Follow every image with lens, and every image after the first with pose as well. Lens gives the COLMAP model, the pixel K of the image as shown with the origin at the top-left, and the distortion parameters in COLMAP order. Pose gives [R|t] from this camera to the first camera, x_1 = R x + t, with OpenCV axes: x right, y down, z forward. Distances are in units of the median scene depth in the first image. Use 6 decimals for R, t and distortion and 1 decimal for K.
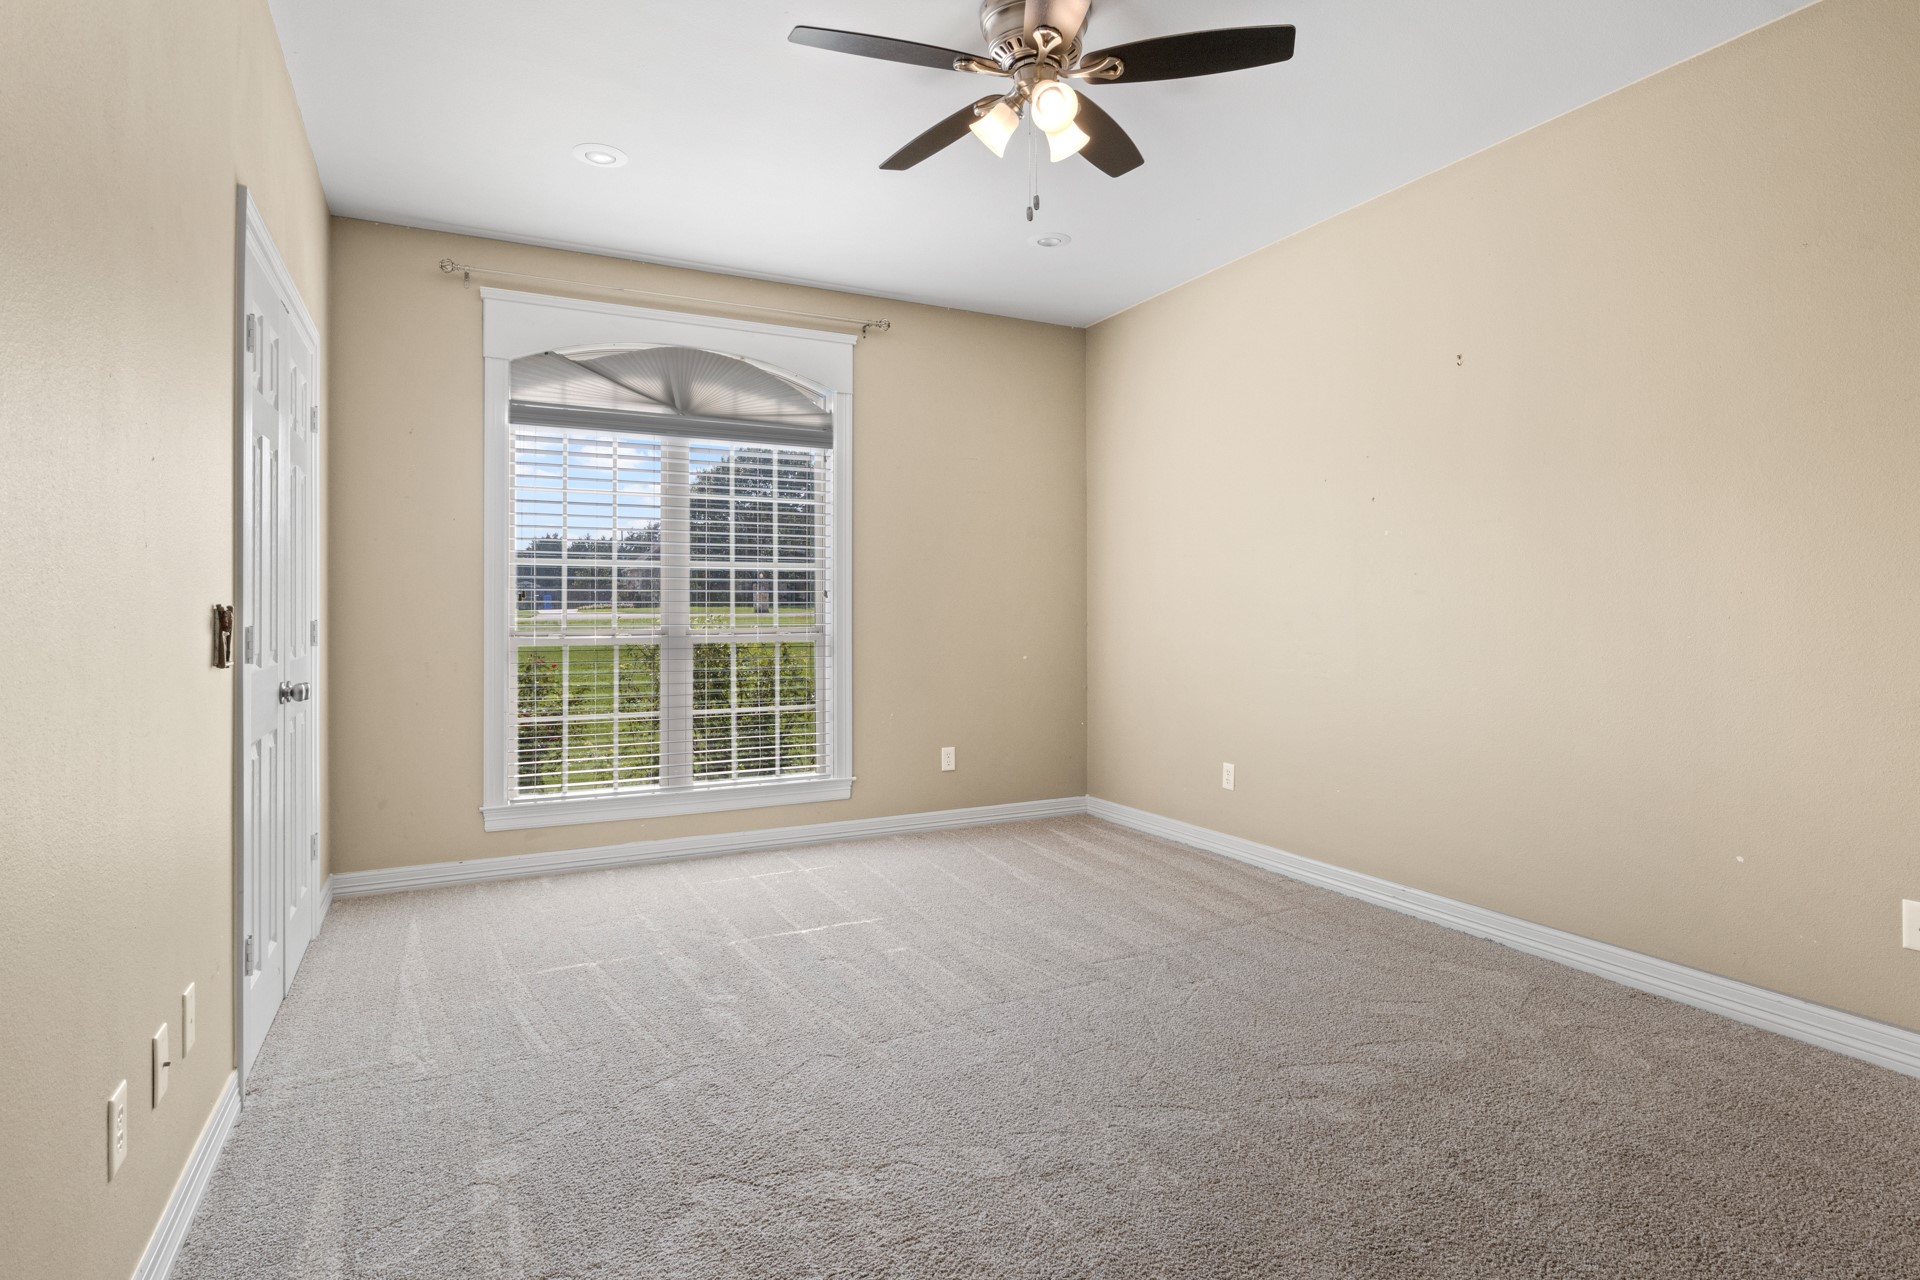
lens RADIAL K [[979.2, 0, 961.8], [0, 979.2, 625.7], [0, 0, 1]] dist [-0.013153, 0.000493]
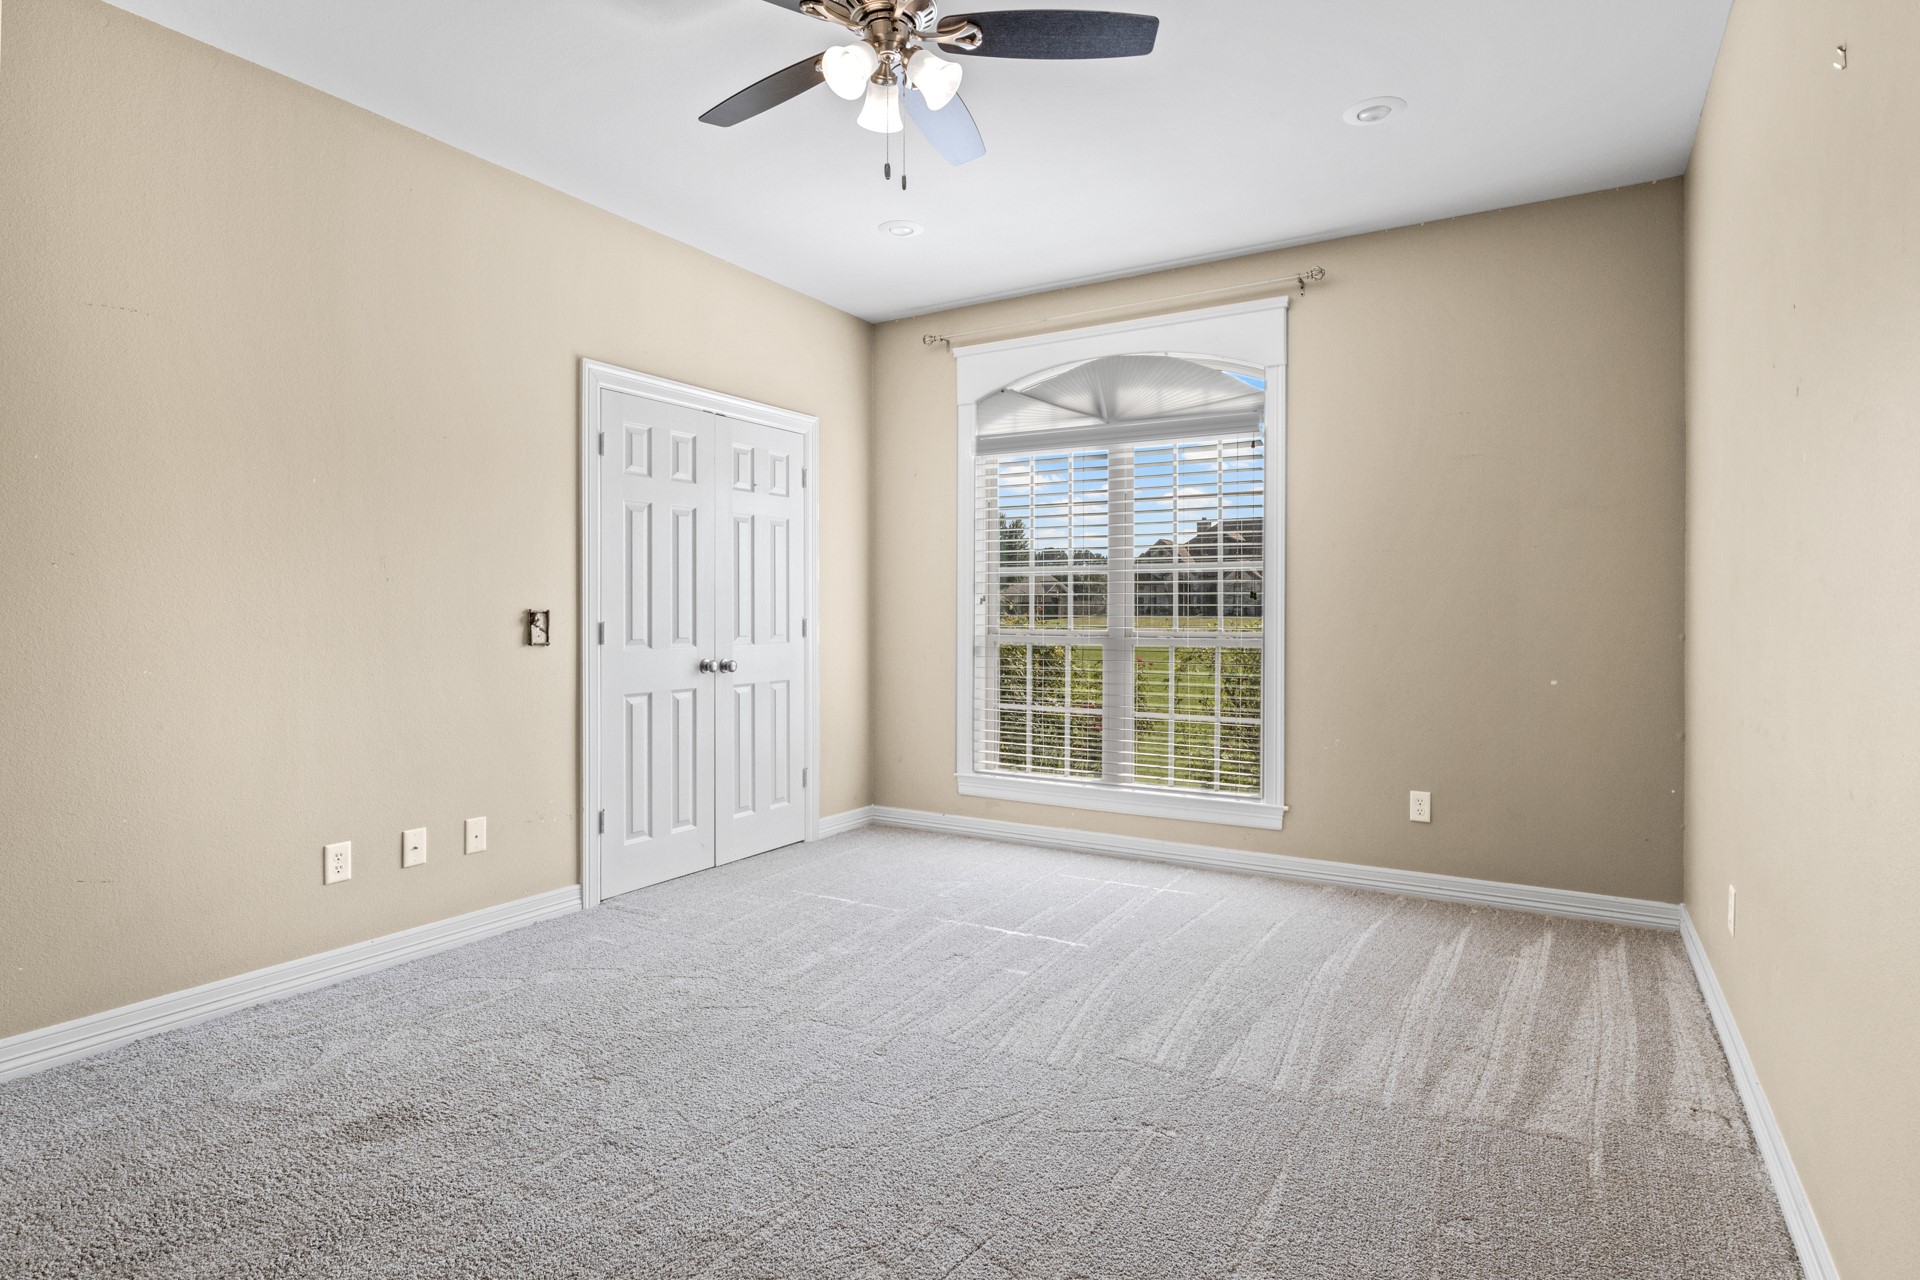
lens RADIAL K [[979.2, 0, 961.8], [0, 979.2, 625.7], [0, 0, 1]] dist [-0.013153, 0.000493]
pose [[0.534010, 0.014517, -0.845353, 0.510389], [-0.016816, 0.999837, 0.006547, -0.006405], [0.845311, 0.010719, 0.534168, 0.324092]]
